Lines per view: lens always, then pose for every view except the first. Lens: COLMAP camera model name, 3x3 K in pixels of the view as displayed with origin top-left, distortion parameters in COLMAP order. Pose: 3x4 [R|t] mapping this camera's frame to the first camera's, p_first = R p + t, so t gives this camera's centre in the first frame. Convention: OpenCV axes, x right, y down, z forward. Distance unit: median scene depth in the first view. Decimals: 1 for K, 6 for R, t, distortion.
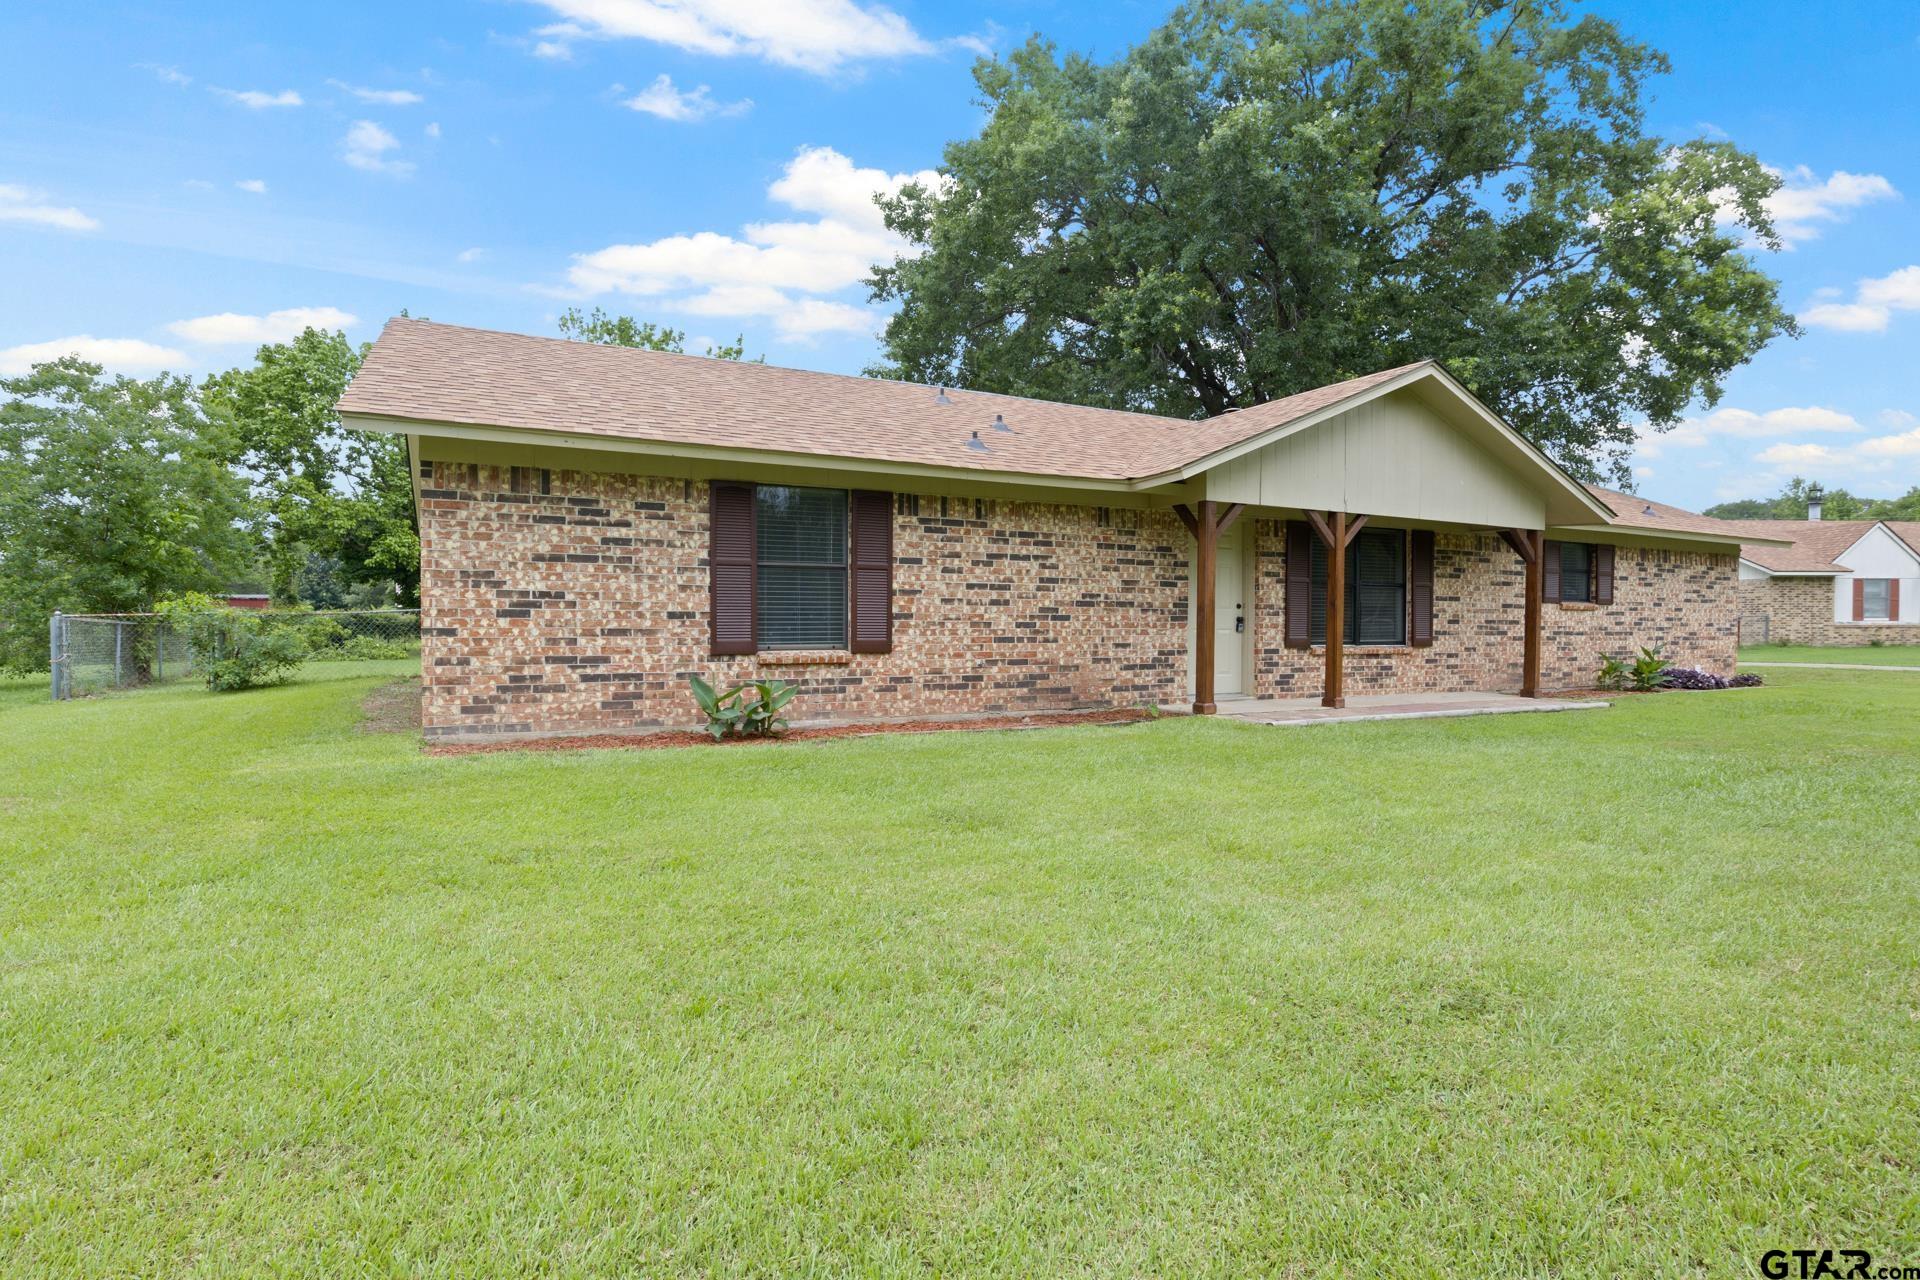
lens RADIAL K [[968.7, 0, 961.3], [0, 968.7, 646.4], [0, 0, 1]] dist [-0.004891, -0.002274]
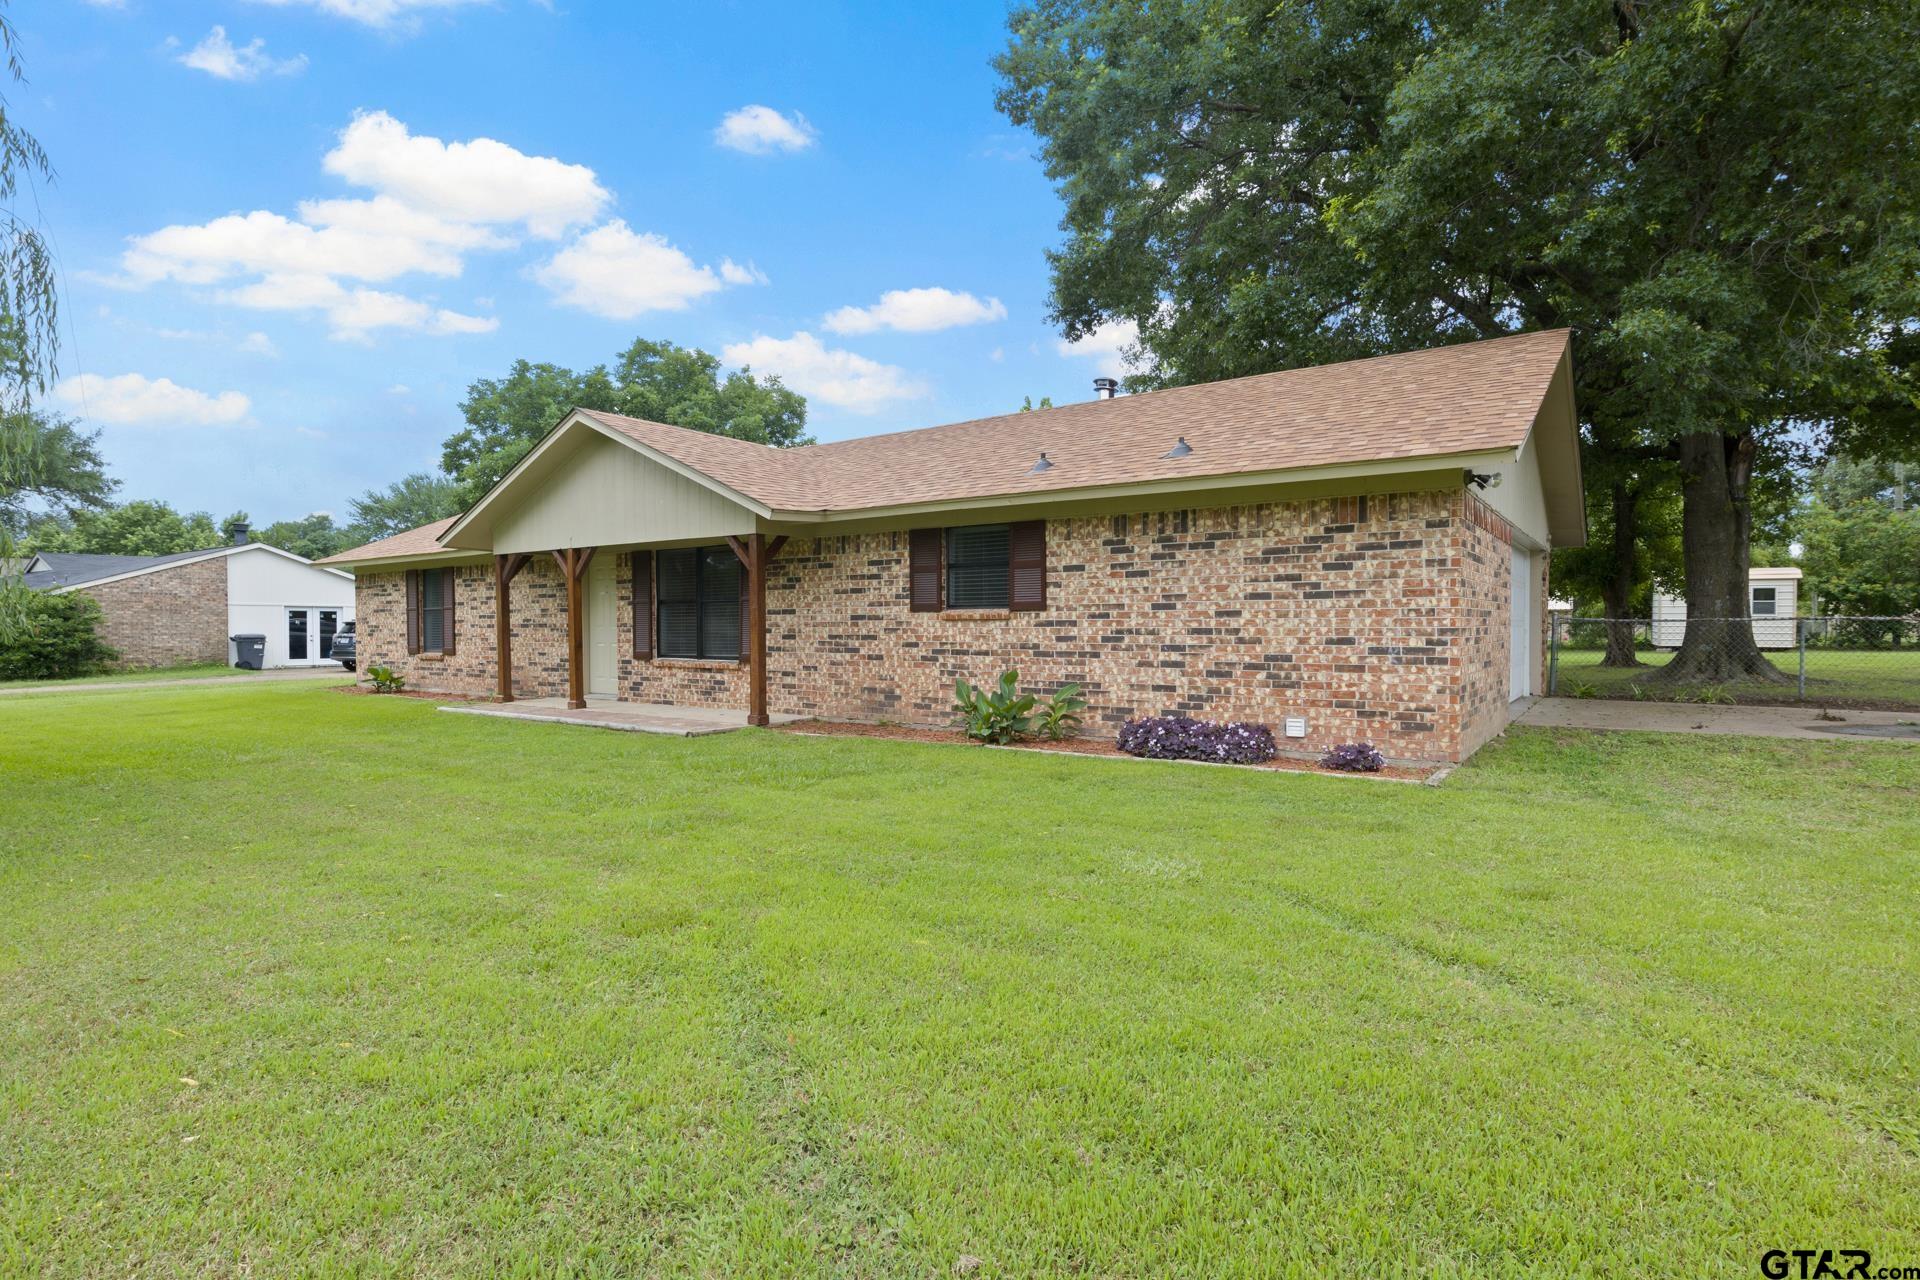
lens RADIAL K [[968.7, 0, 957.8], [0, 968.7, 638.2], [0, 0, 1]] dist [-0.004891, -0.002274]
pose [[0.442453, -0.002110, -0.896789, 1.404123], [-0.023221, 0.999635, -0.013809, -0.015357], [0.896491, 0.026935, 0.442243, 0.742053]]
